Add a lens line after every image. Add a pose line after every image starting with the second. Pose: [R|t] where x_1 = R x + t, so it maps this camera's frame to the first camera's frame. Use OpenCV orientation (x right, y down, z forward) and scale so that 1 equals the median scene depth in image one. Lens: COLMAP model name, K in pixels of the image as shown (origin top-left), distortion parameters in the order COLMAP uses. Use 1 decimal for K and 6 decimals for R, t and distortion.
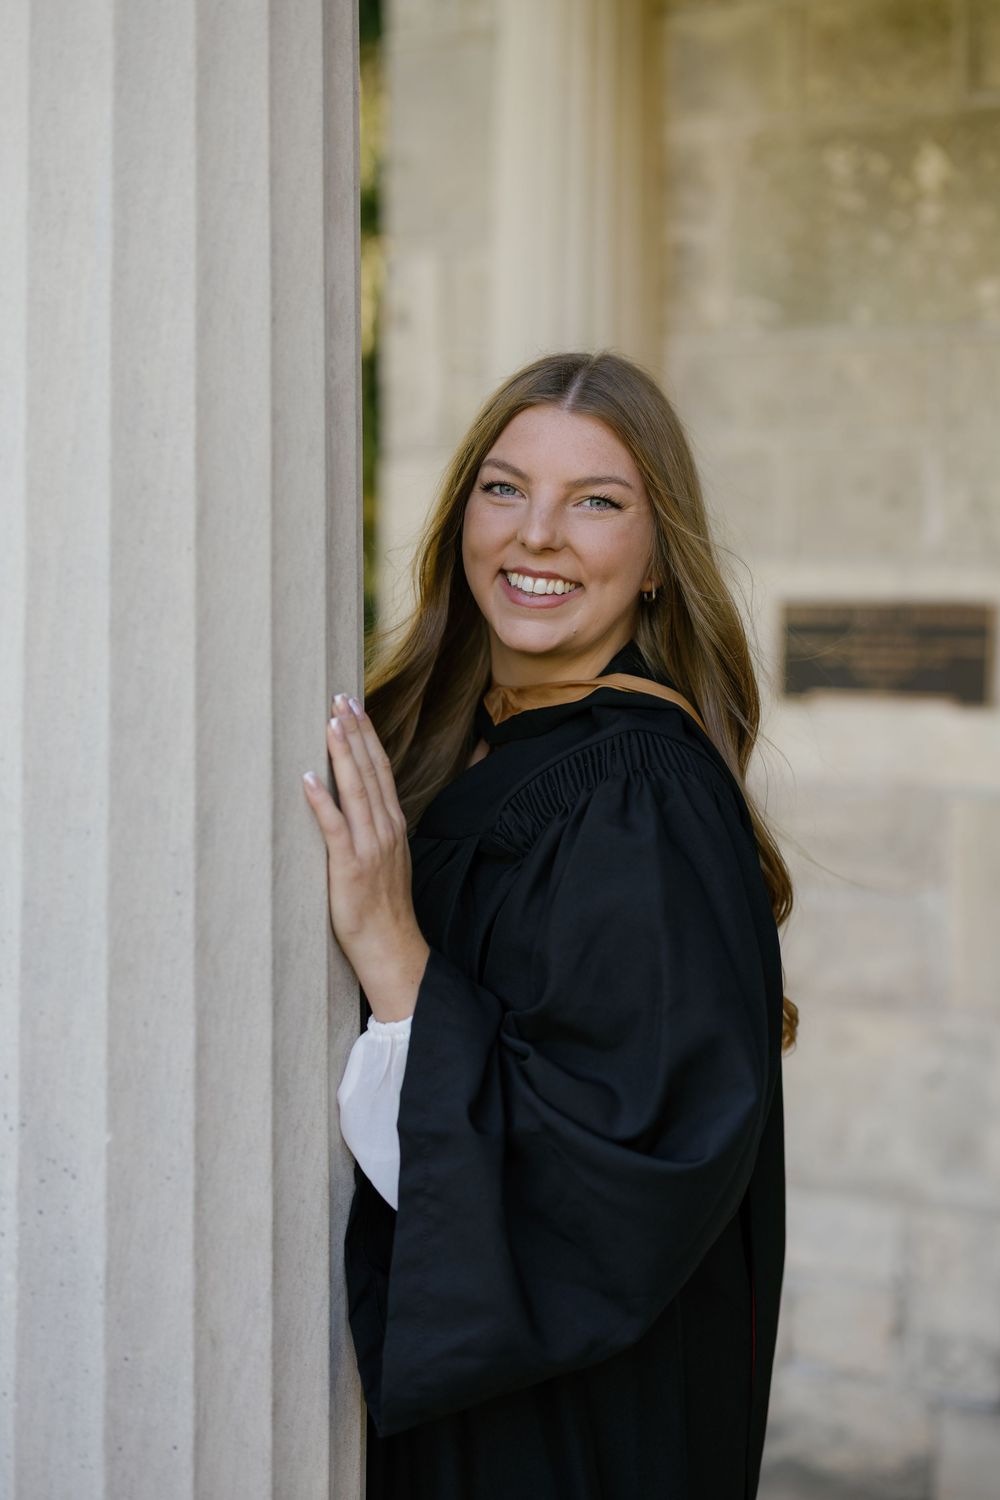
lens RADIAL K [[2141.8, 0, 501.0], [0, 2141.8, 742.0], [0, 0, 1]] dist [0.000952, 0.000000]
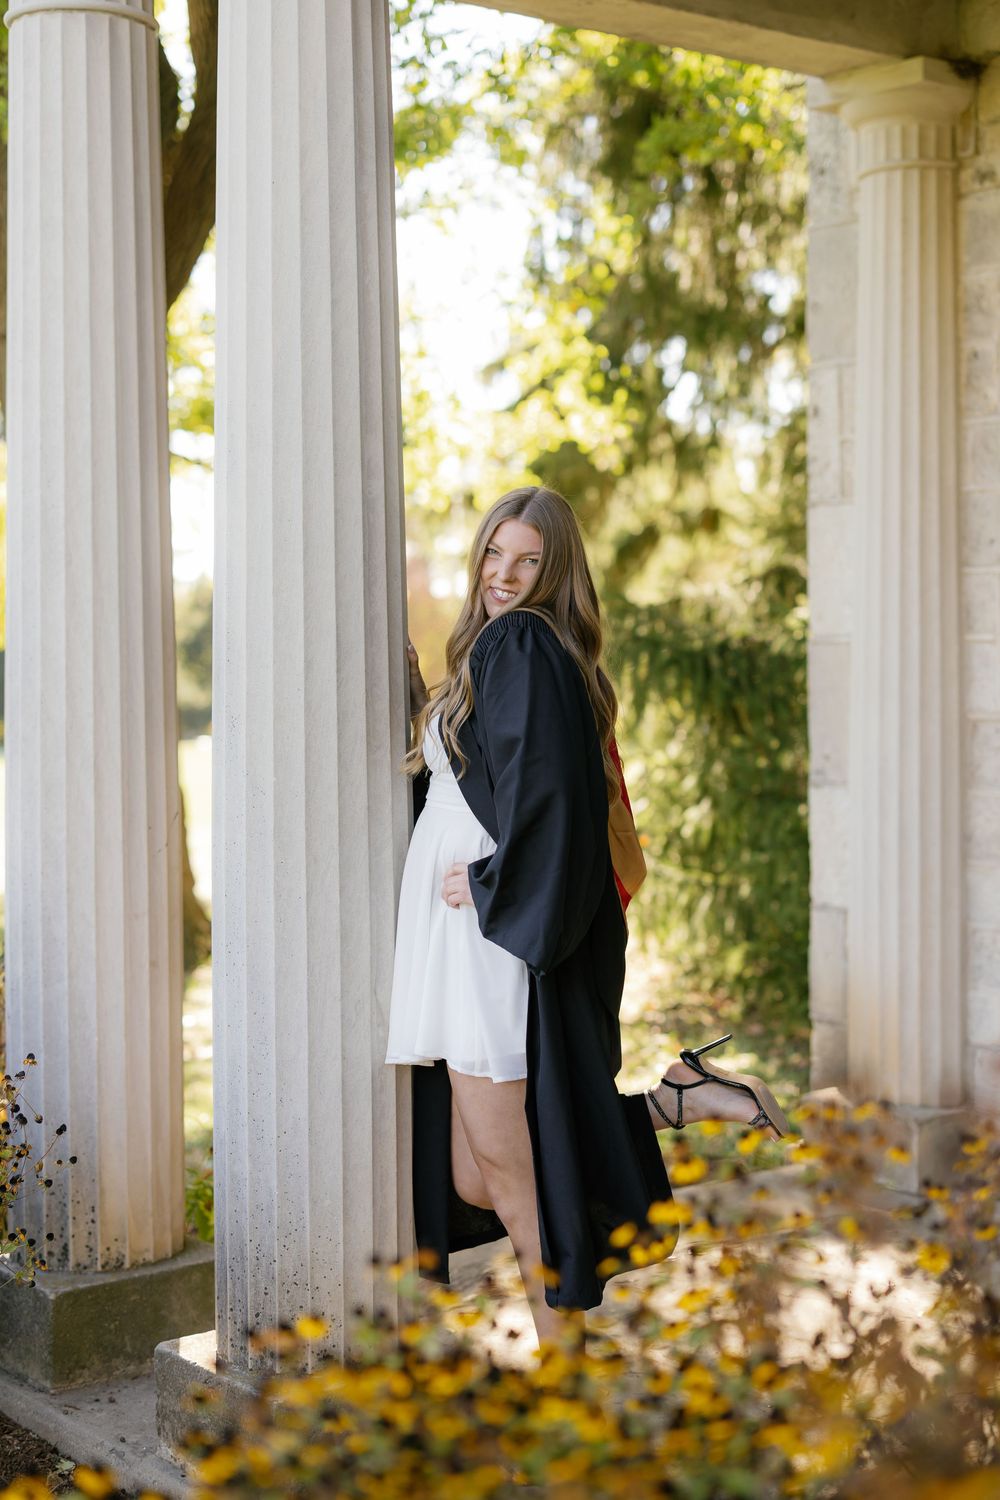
lens RADIAL K [[2141.8, 0, 500.2], [0, 2141.8, 753.5], [0, 0, 1]] dist [0.000952, 0.000000]
pose [[0.903740, 0.000373, -0.428082, 1.234311], [-0.007157, 0.999873, -0.014239, 0.187719], [0.428022, 0.015932, 0.903628, -1.330214]]
